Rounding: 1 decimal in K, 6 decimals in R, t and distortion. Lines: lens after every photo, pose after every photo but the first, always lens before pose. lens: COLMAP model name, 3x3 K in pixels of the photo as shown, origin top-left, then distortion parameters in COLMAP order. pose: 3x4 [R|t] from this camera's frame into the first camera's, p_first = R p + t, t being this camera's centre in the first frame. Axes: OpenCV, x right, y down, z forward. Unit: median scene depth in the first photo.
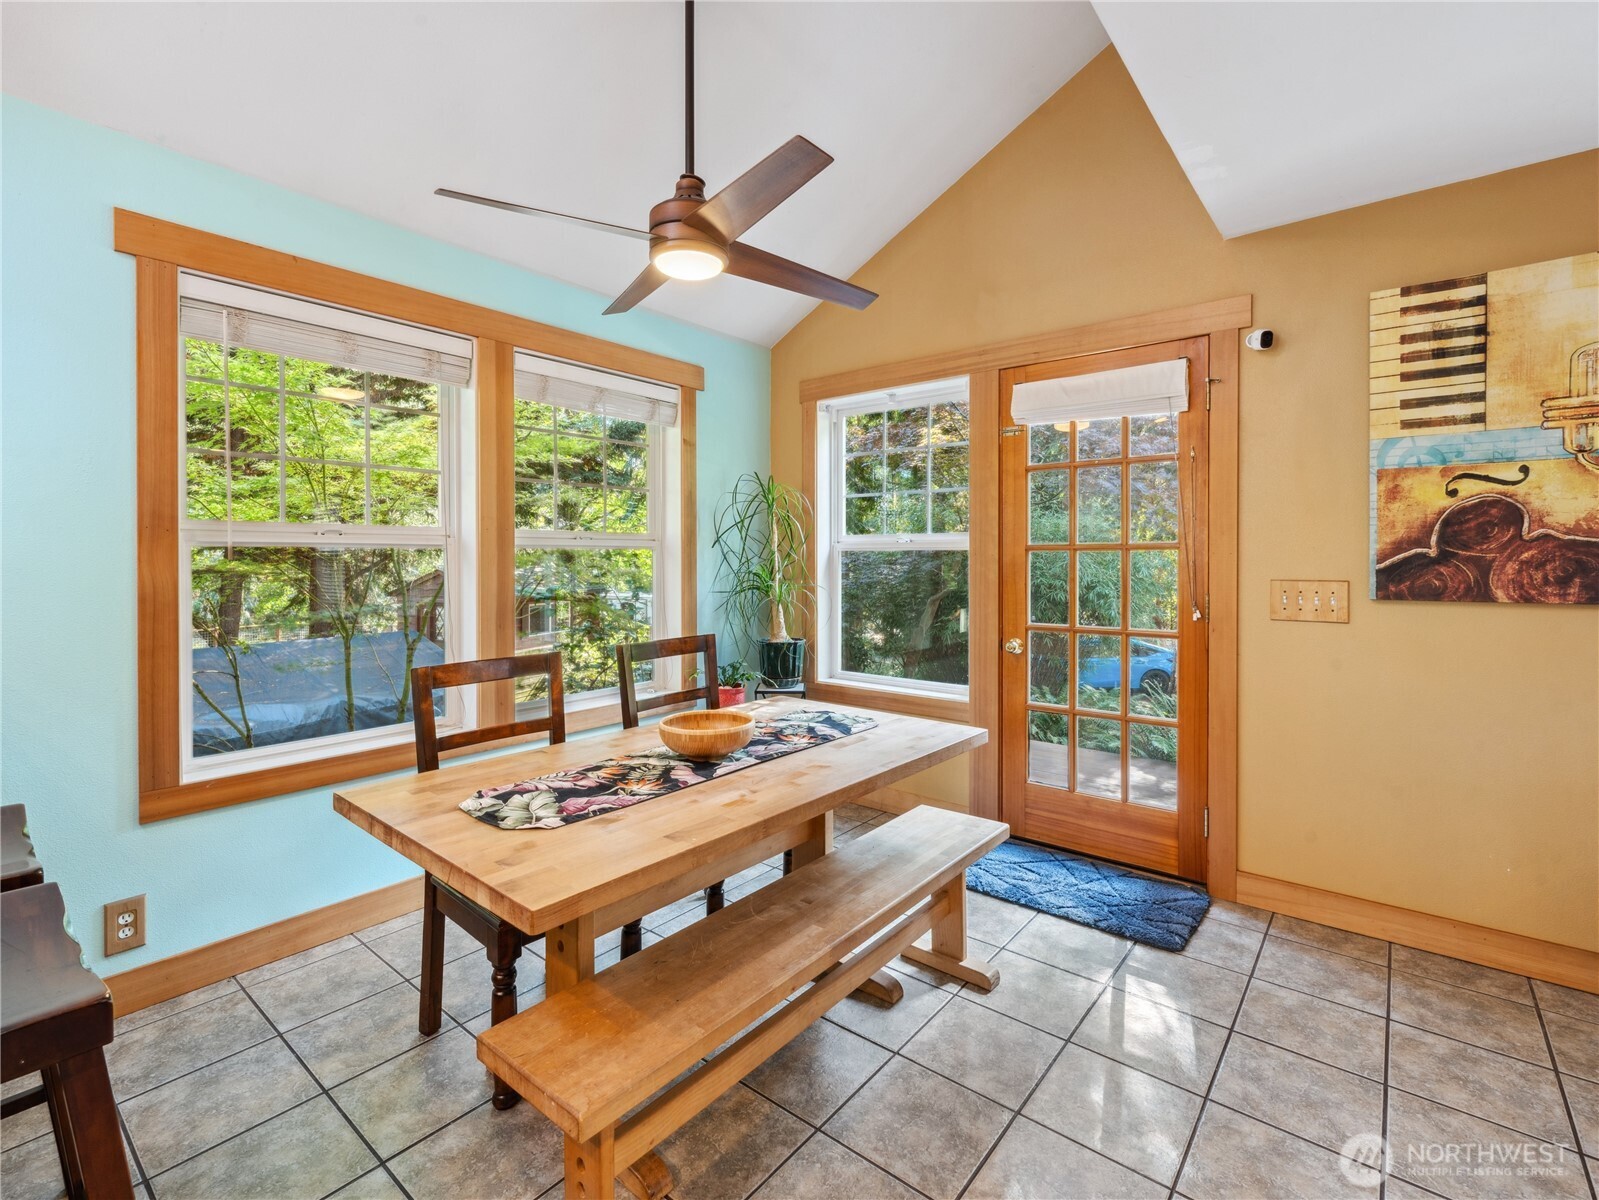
lens RADIAL K [[749.0, 0, 791.0], [0, 749.0, 565.6], [0, 0, 1]] dist [0.000327, -0.000162]
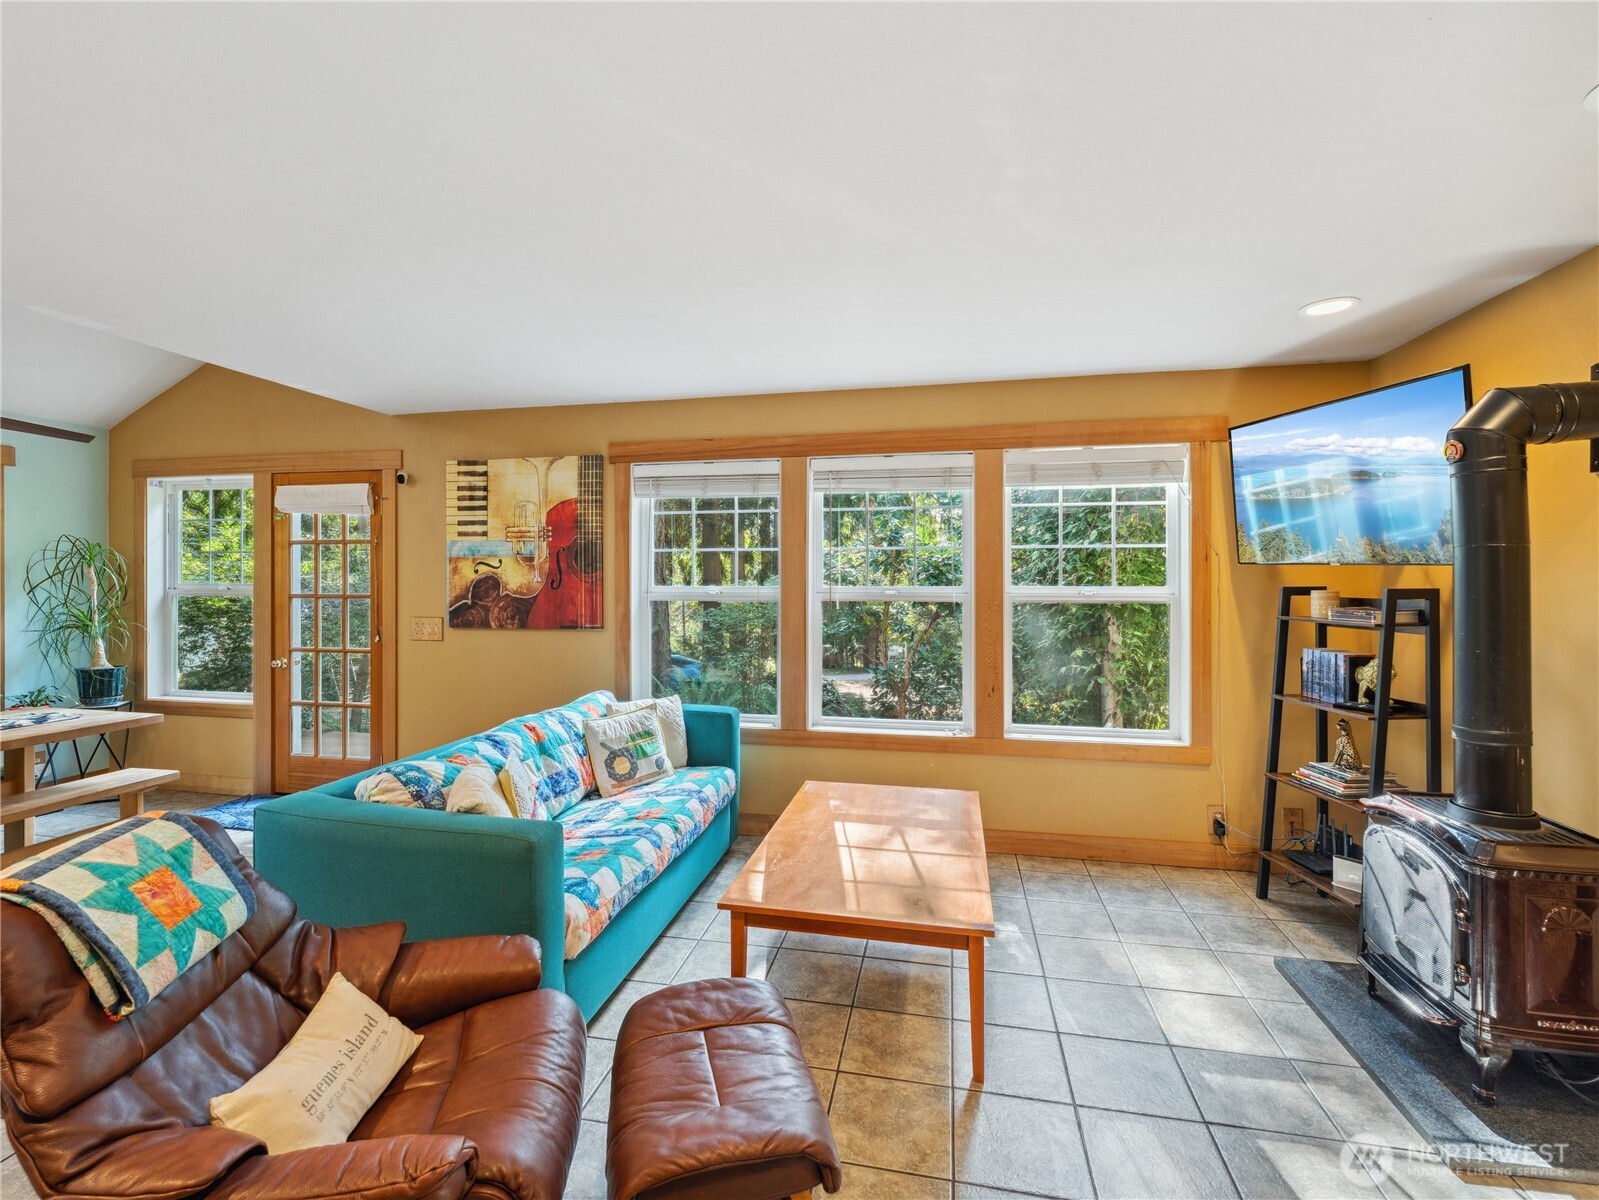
lens RADIAL K [[722.6, 0, 797.2], [0, 722.6, 577.5], [0, 0, 1]] dist [0.000369, -0.000553]
pose [[0.884810, 0.001352, 0.465950, 0.735741], [0.002097, 0.999974, -0.006884, -0.066151], [-0.465947, 0.007068, 0.884784, -1.004133]]
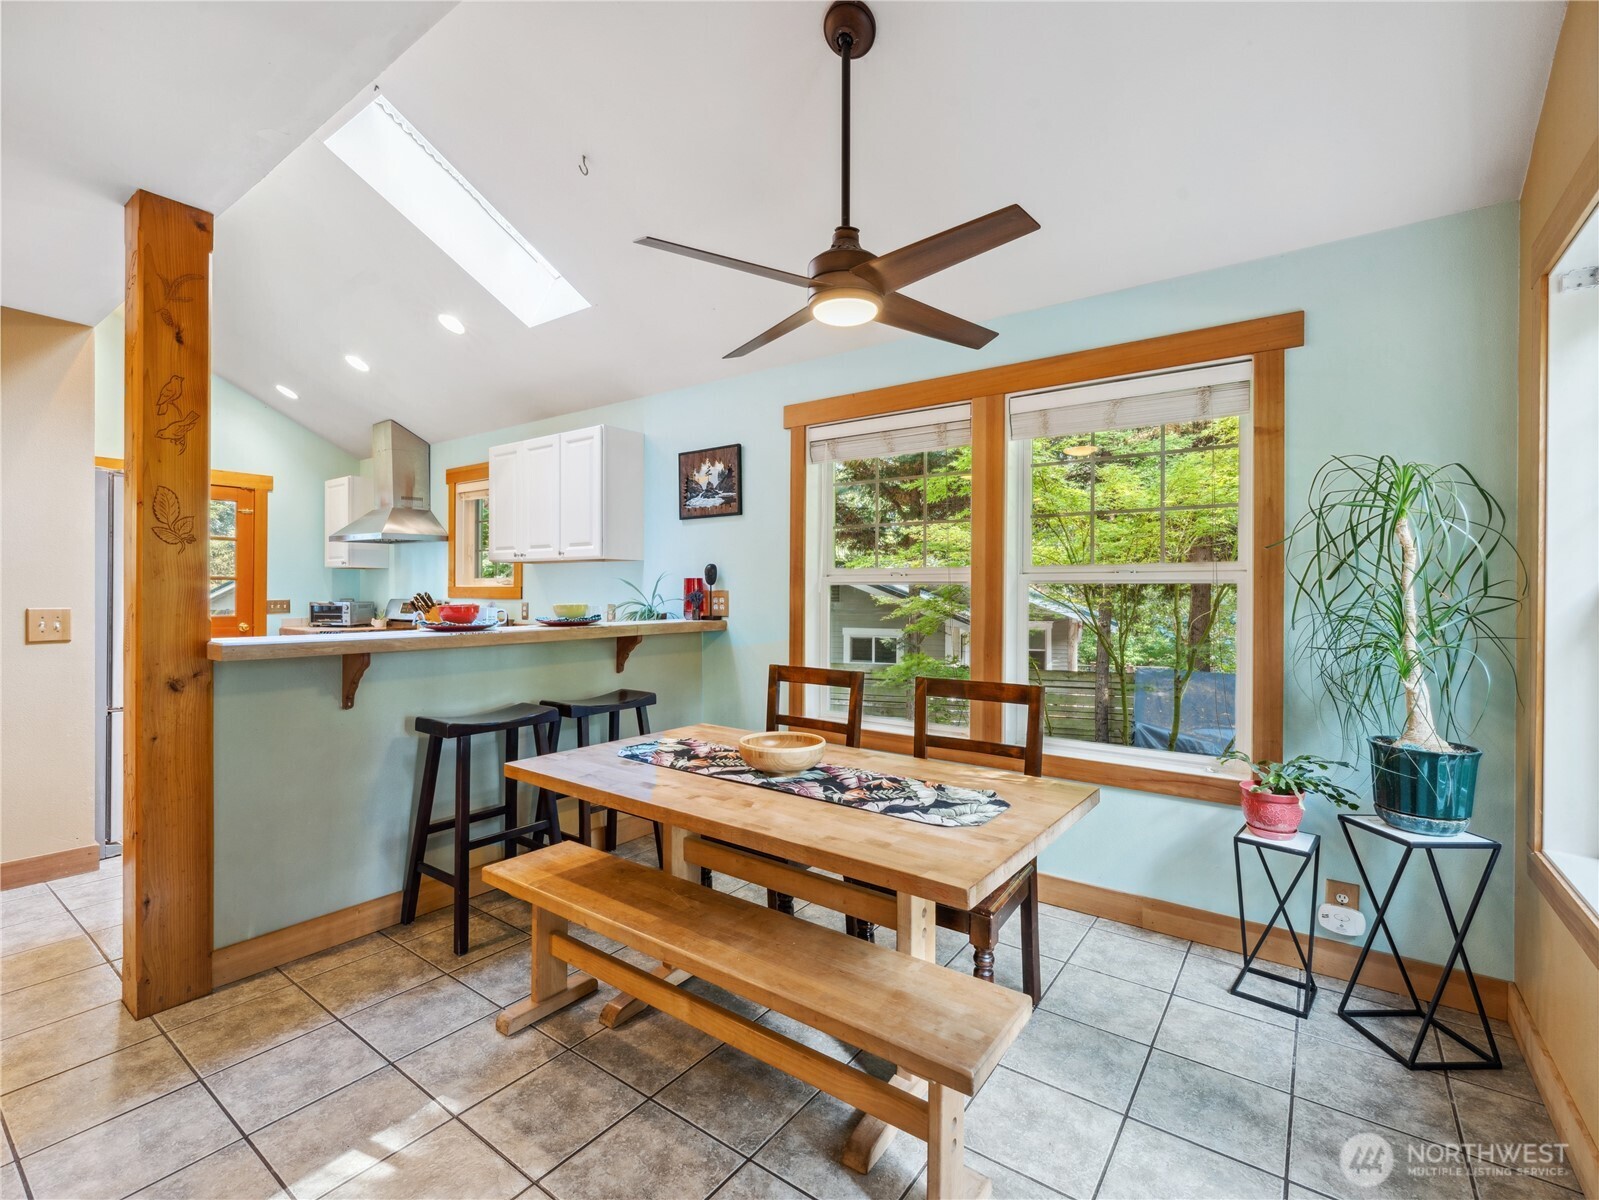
lens RADIAL K [[722.6, 0, 797.2], [0, 722.6, 577.5], [0, 0, 1]] dist [0.000369, -0.000553]
pose [[0.063346, -0.013848, -0.997896, 0.777180], [-0.008362, 0.999861, -0.014406, -0.014359], [0.997957, 0.009257, 0.063222, 0.771888]]
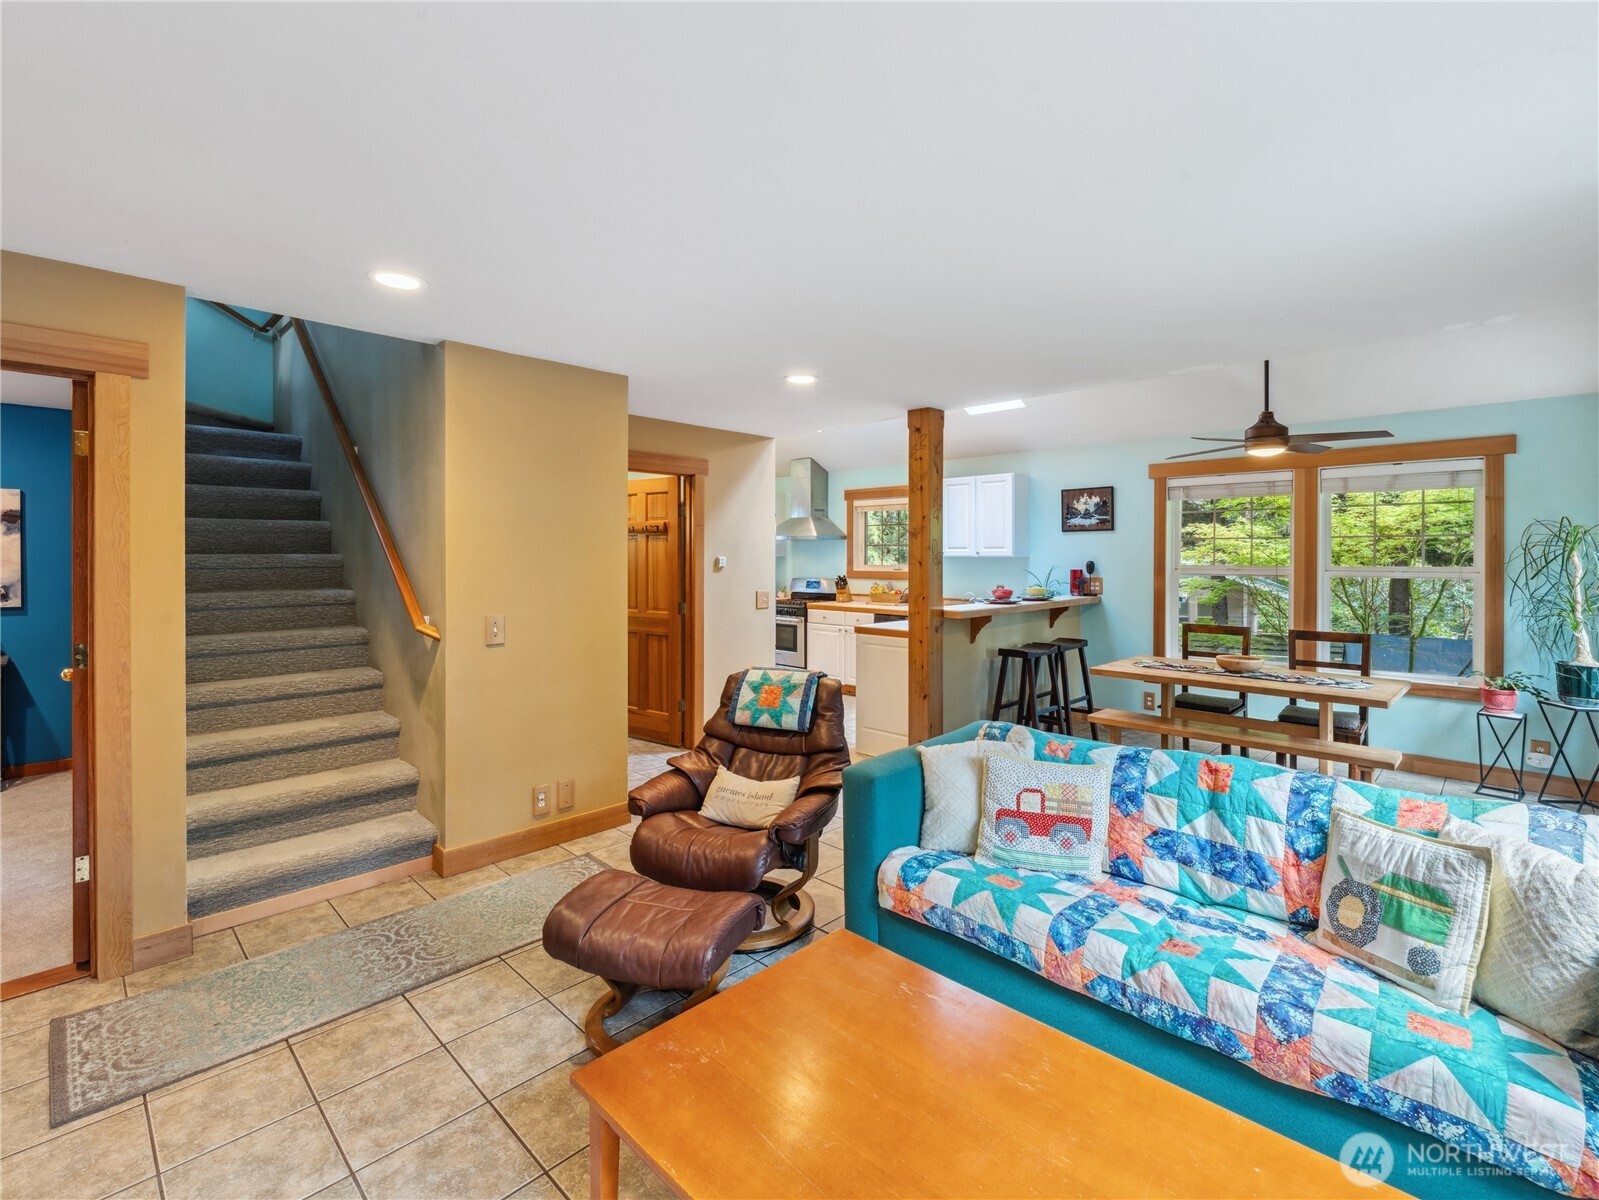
lens RADIAL K [[737.8, 0, 800.4], [0, 737.8, 547.3], [0, 0, 1]] dist [0.001510, 0.000292]
pose [[-0.078503, -0.007968, -0.996882, 1.877680], [-0.004444, 0.999961, -0.007643, -0.092020], [0.996904, 0.003830, -0.078535, -0.163921]]
